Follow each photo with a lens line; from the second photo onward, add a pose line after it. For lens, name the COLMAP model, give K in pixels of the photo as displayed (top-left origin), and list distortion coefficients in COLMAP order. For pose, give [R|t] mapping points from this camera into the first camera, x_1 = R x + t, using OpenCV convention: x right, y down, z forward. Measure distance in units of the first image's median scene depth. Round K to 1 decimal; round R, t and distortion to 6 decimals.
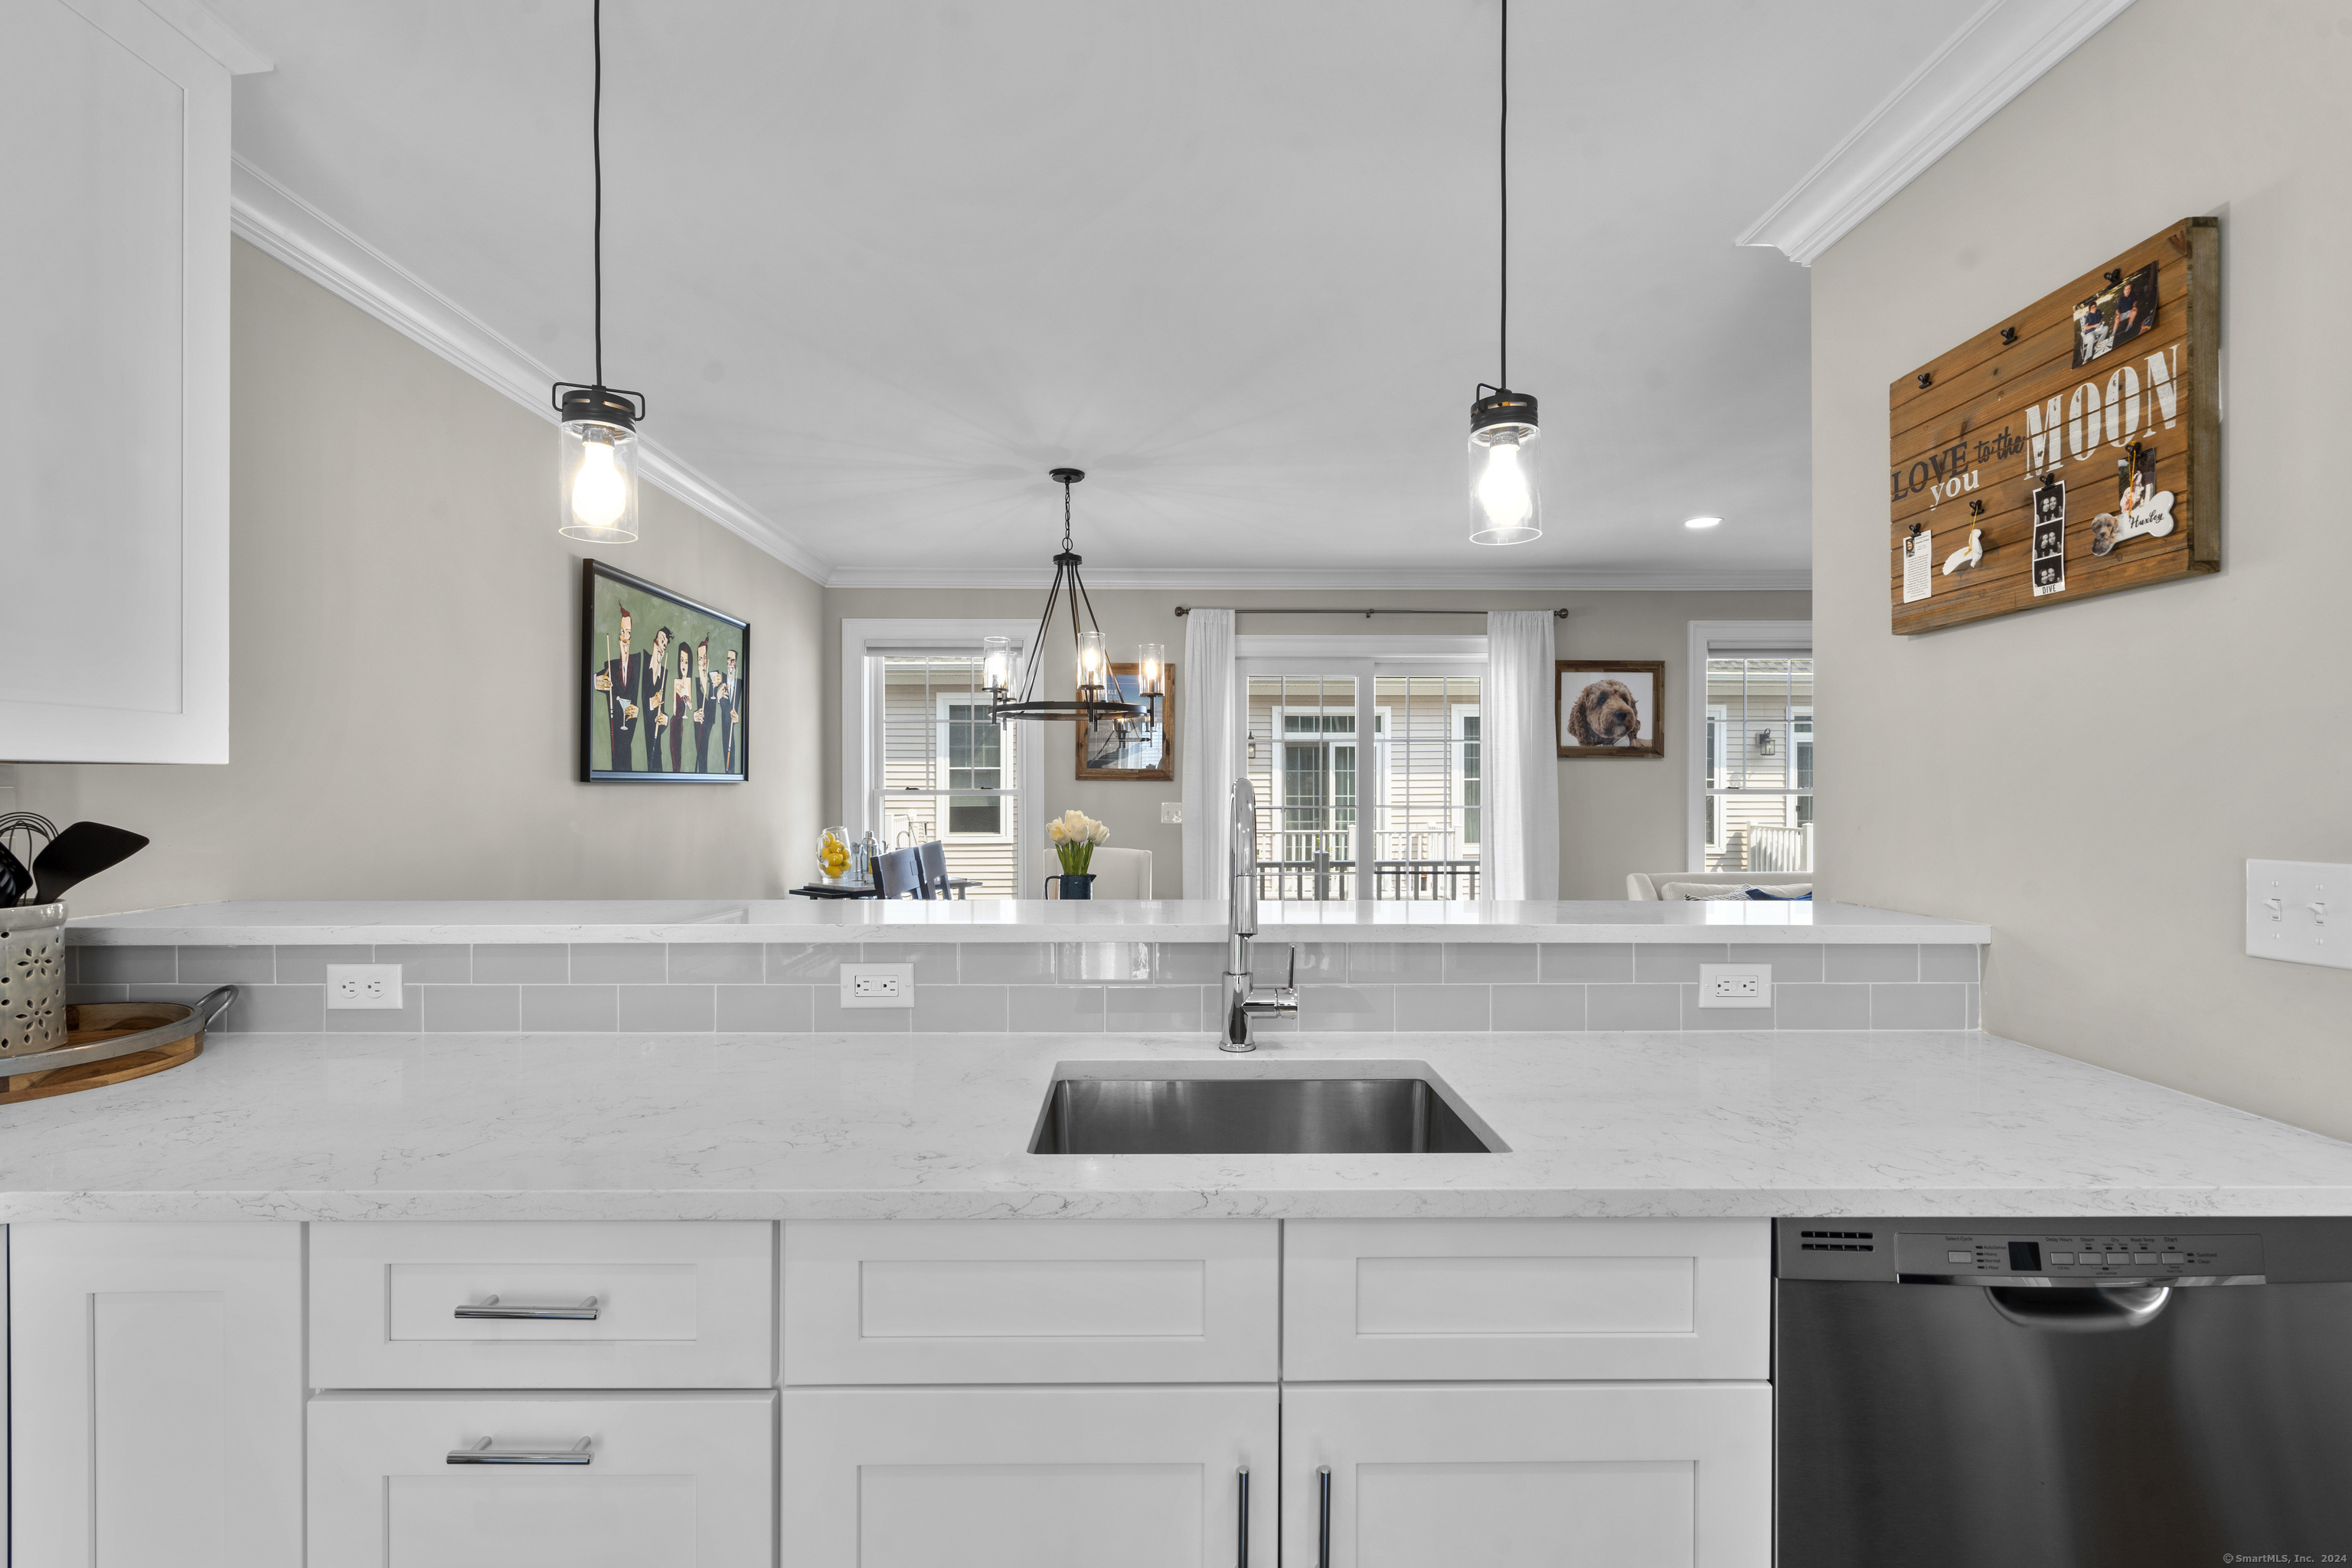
lens RADIAL K [[1079.9, 0, 1160.9], [0, 1079.9, 788.2], [0, 0, 1]] dist [-0.007896, 0.004472]
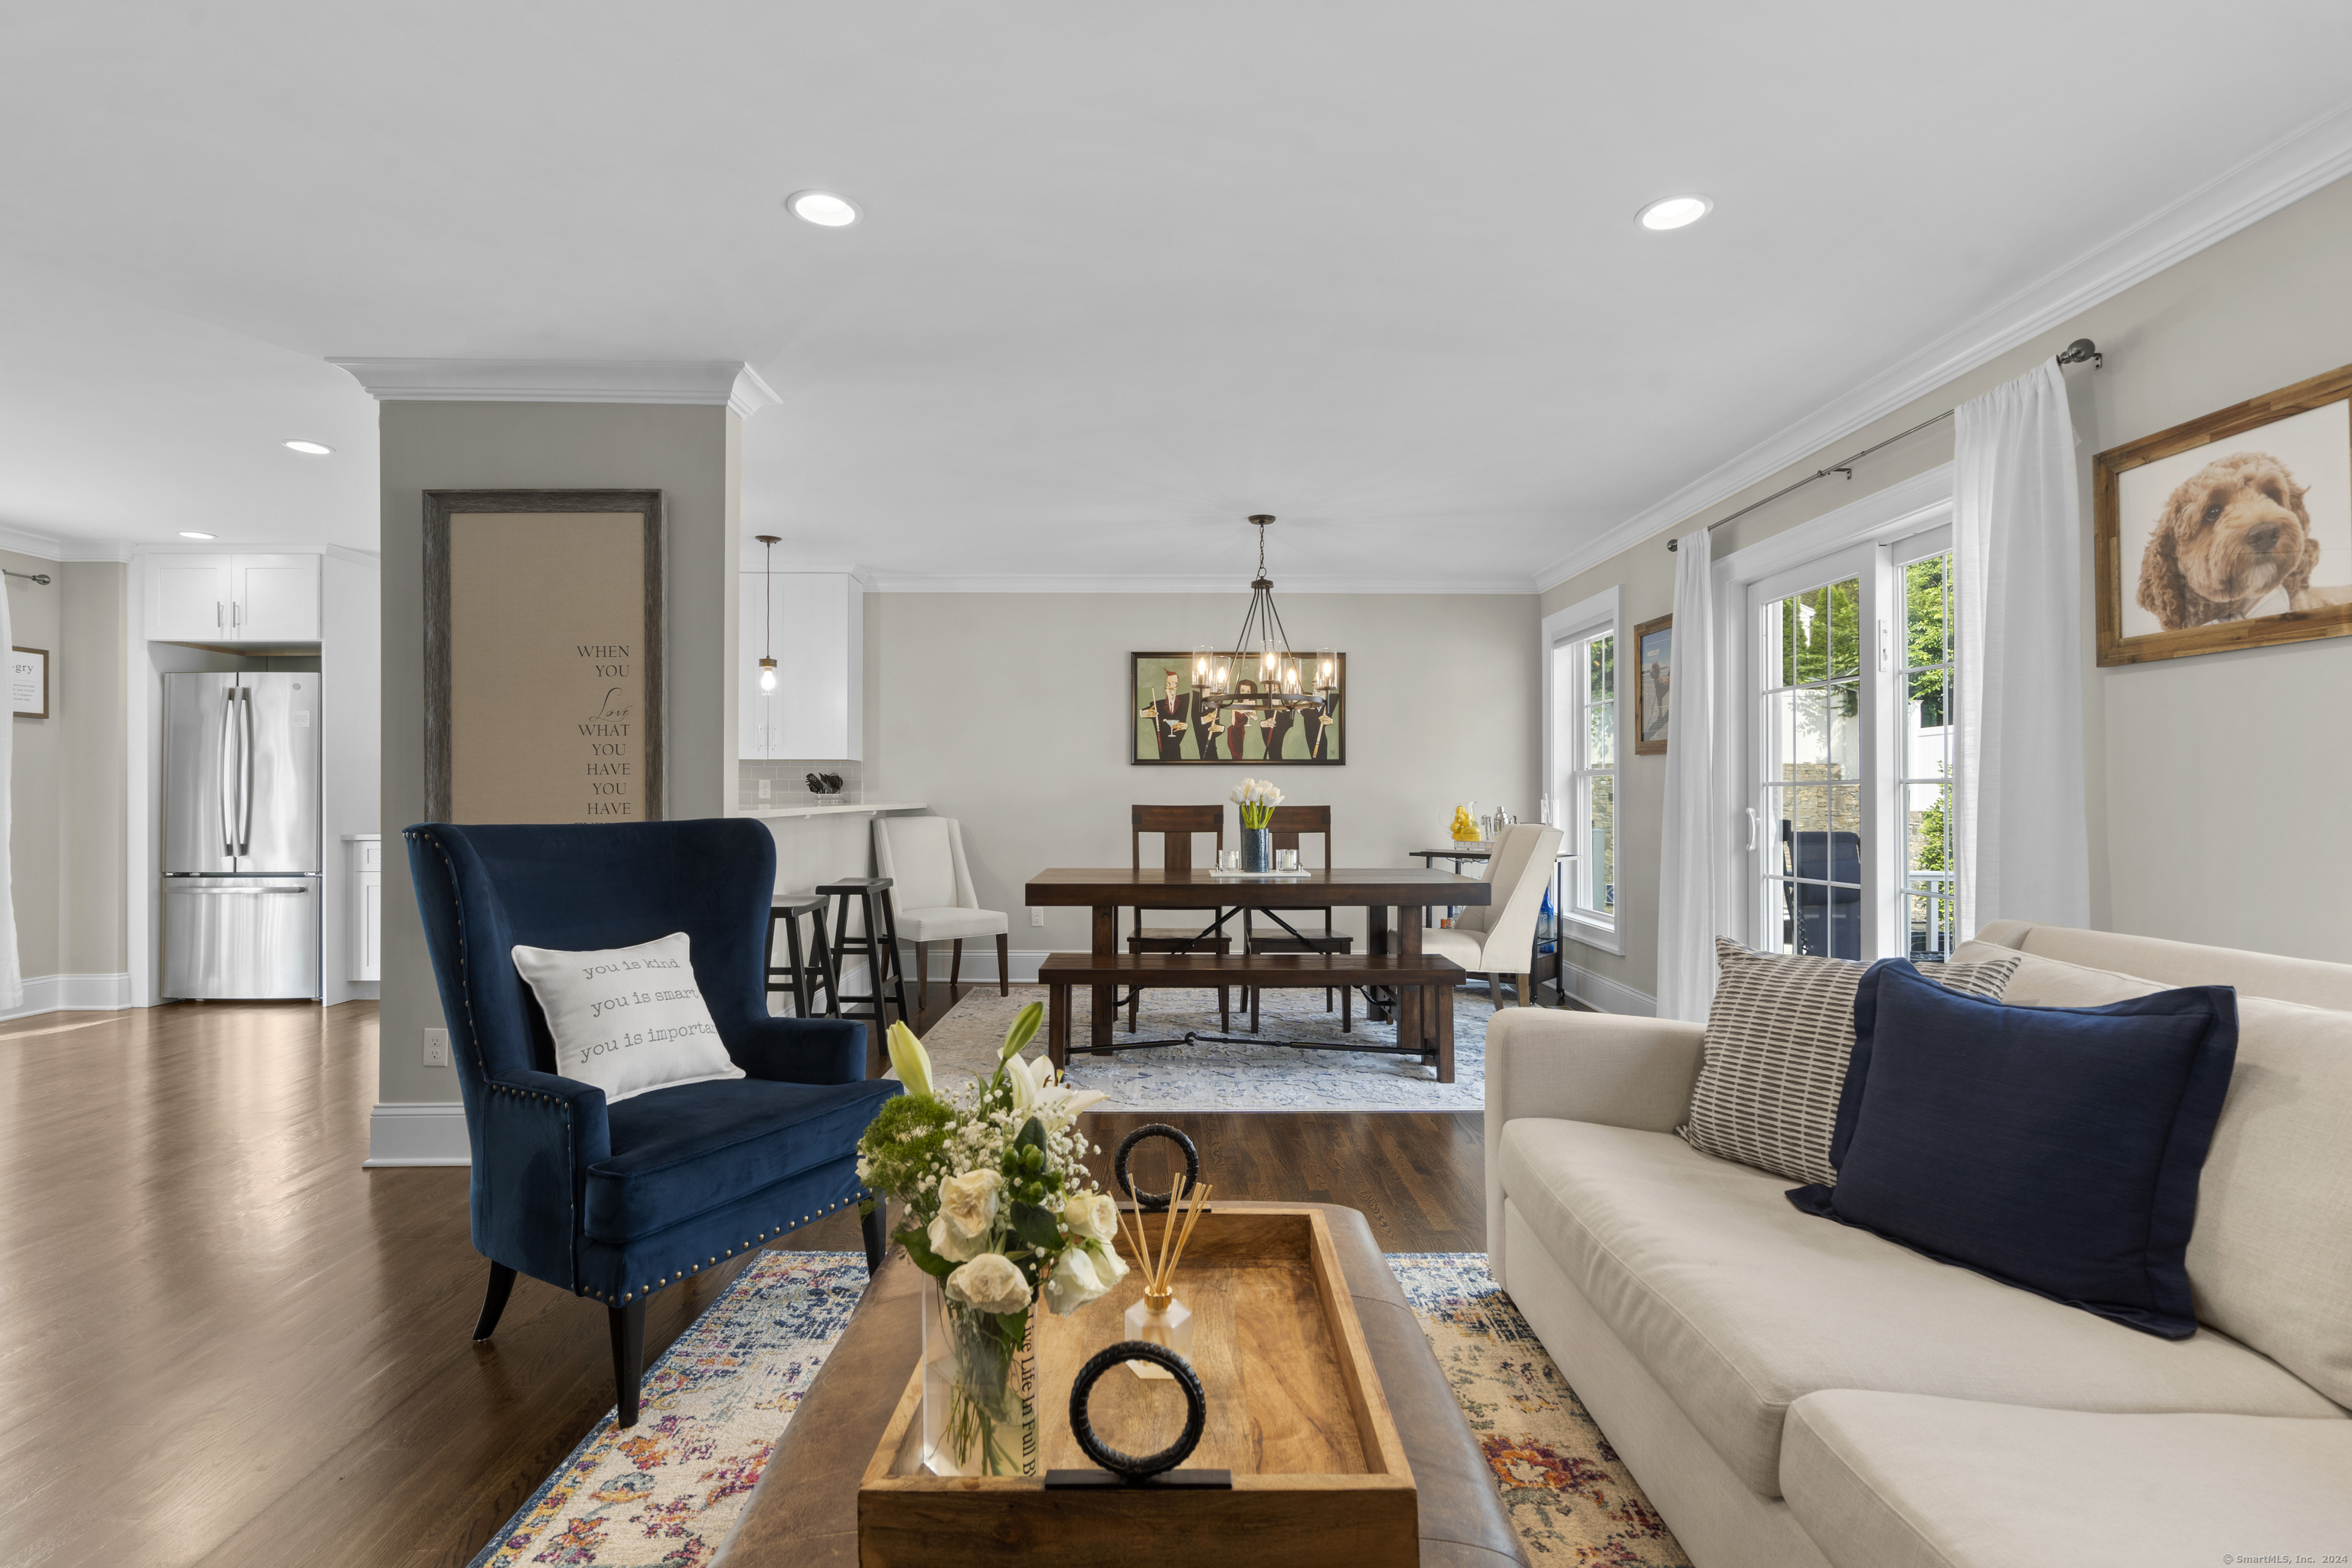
lens RADIAL K [[1079.9, 0, 1173.0], [0, 1079.9, 792.9], [0, 0, 1]] dist [-0.007896, 0.004472]
pose [[0.000038, -0.002220, -0.999998, 1.163242], [-0.005352, 0.999983, -0.002220, 0.039353], [0.999986, 0.005352, 0.000026, 0.866629]]
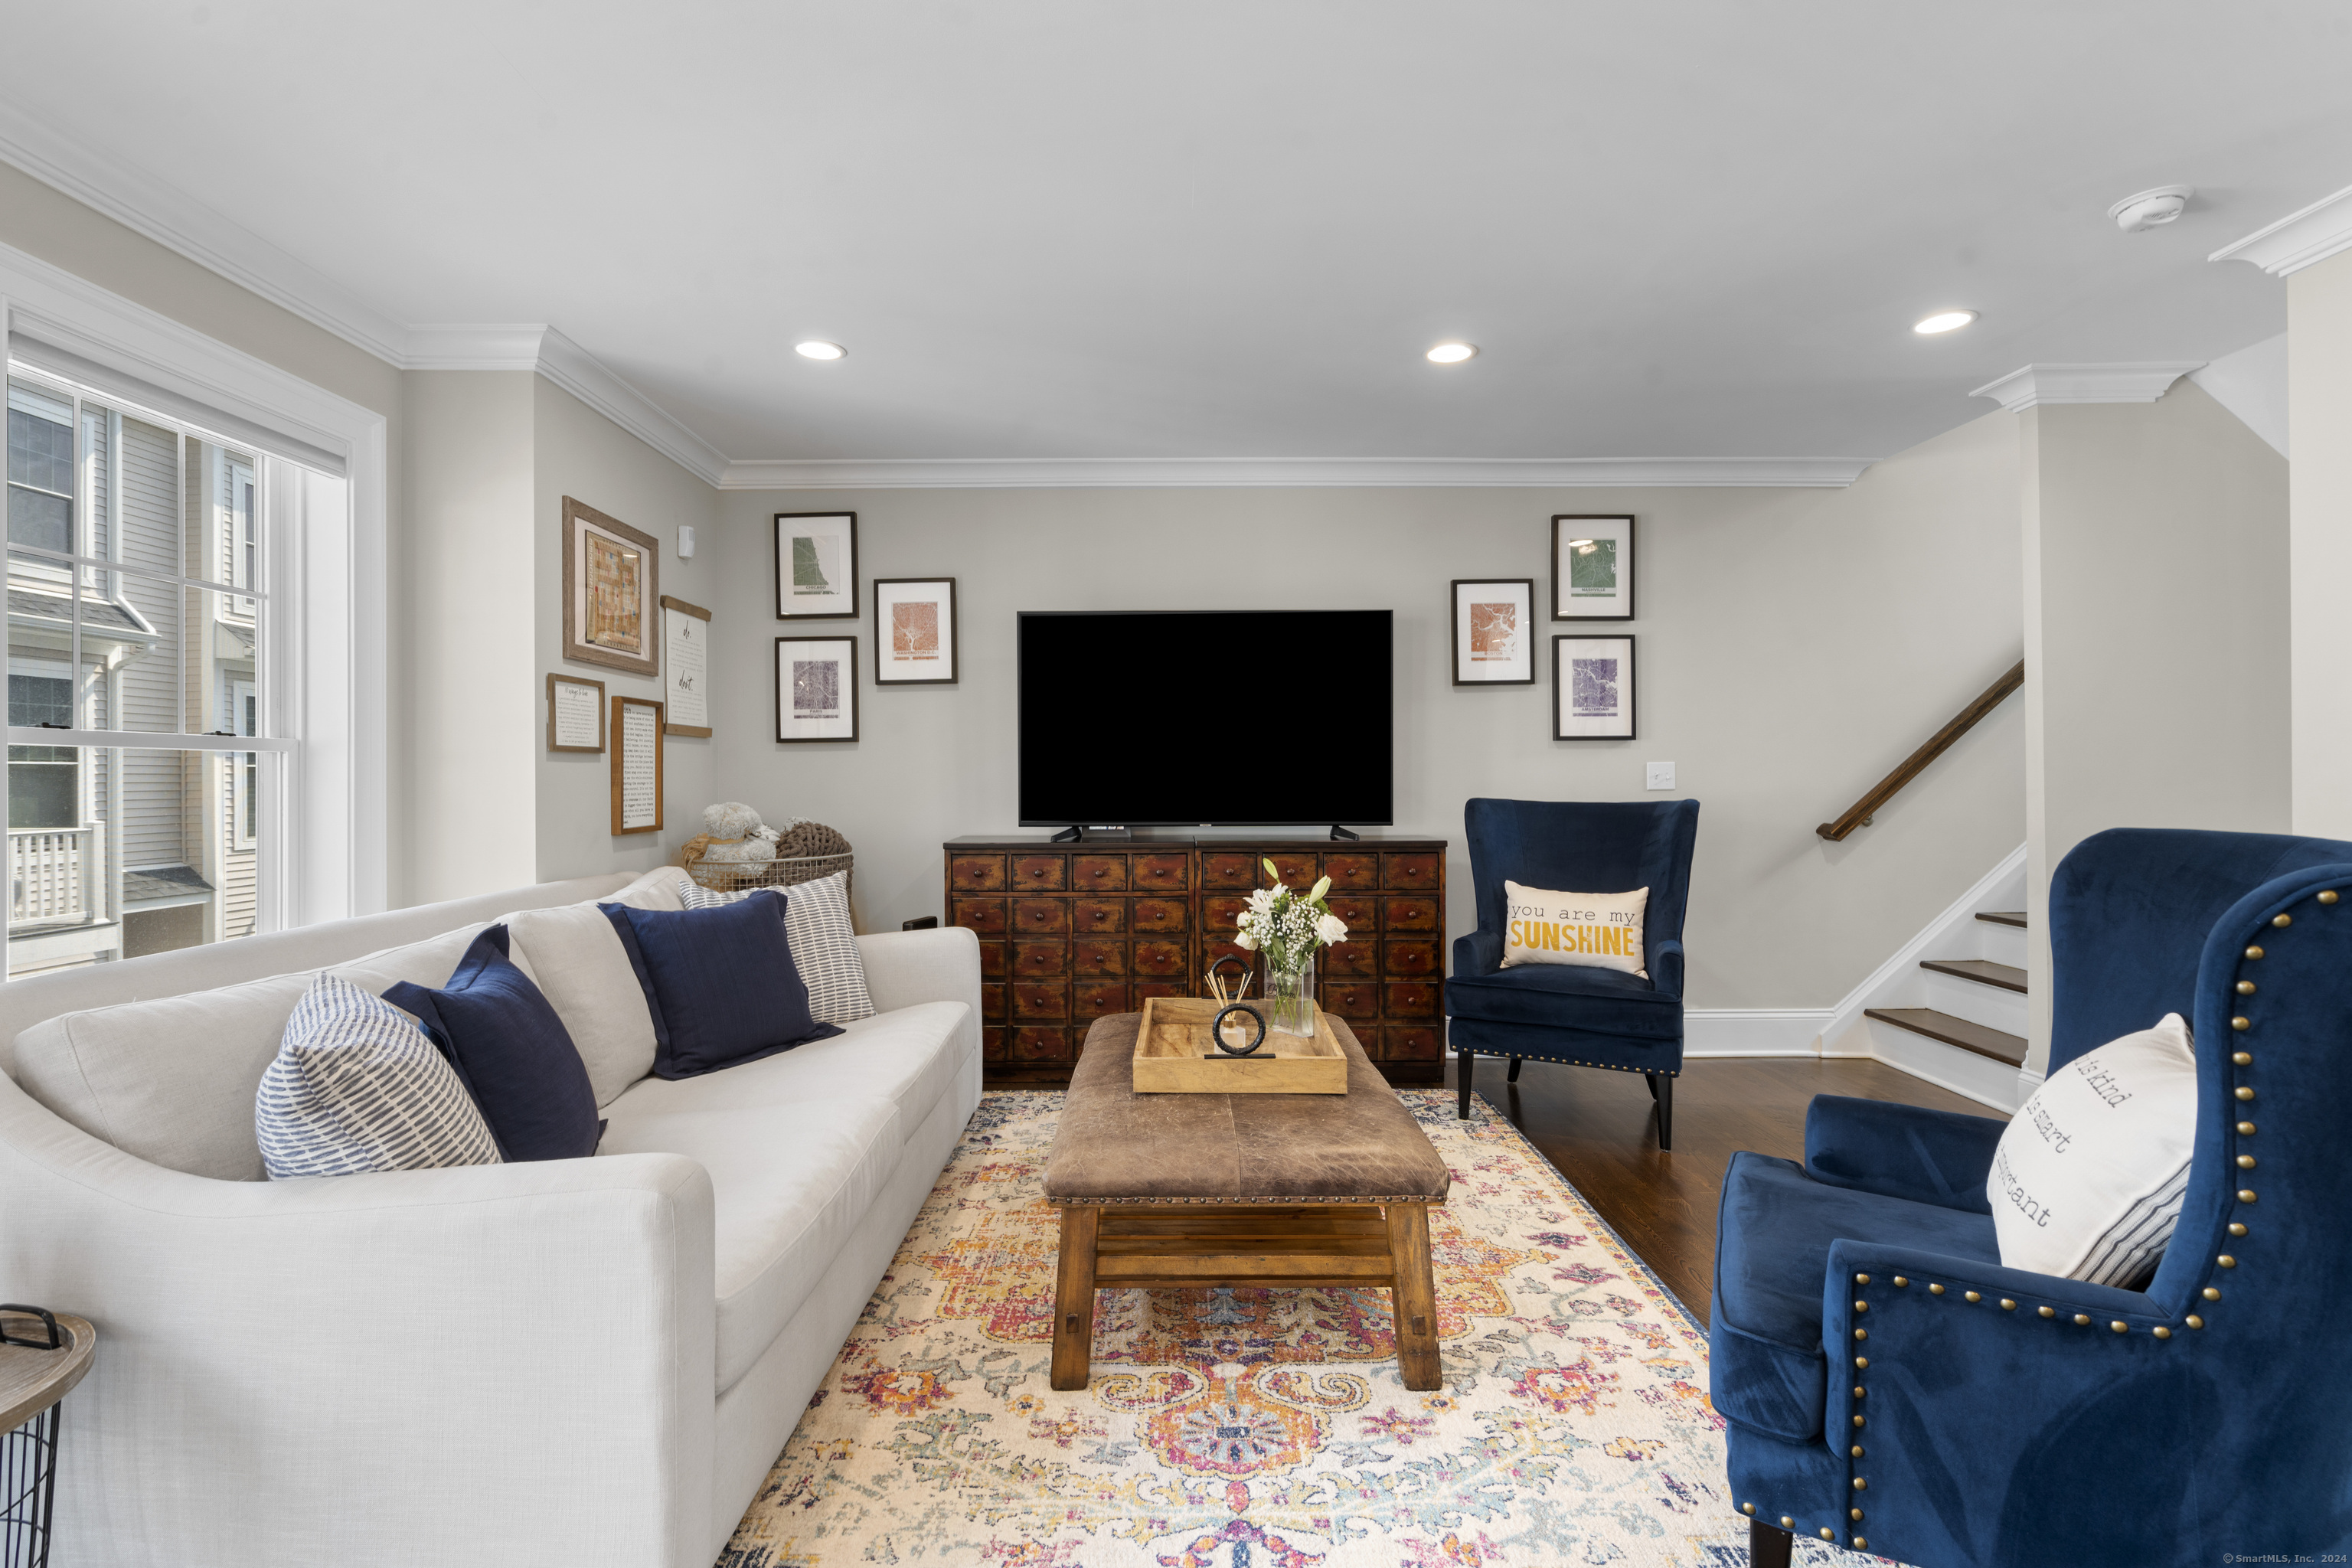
lens RADIAL K [[1079.9, 0, 1178.4], [0, 1079.9, 780.9], [0, 0, 1]] dist [-0.007896, 0.004472]
pose [[0.000175, -0.004150, 0.999991, 0.220573], [0.009049, 0.999950, 0.004148, 0.030630], [-0.999959, 0.009048, 0.000212, 0.882878]]
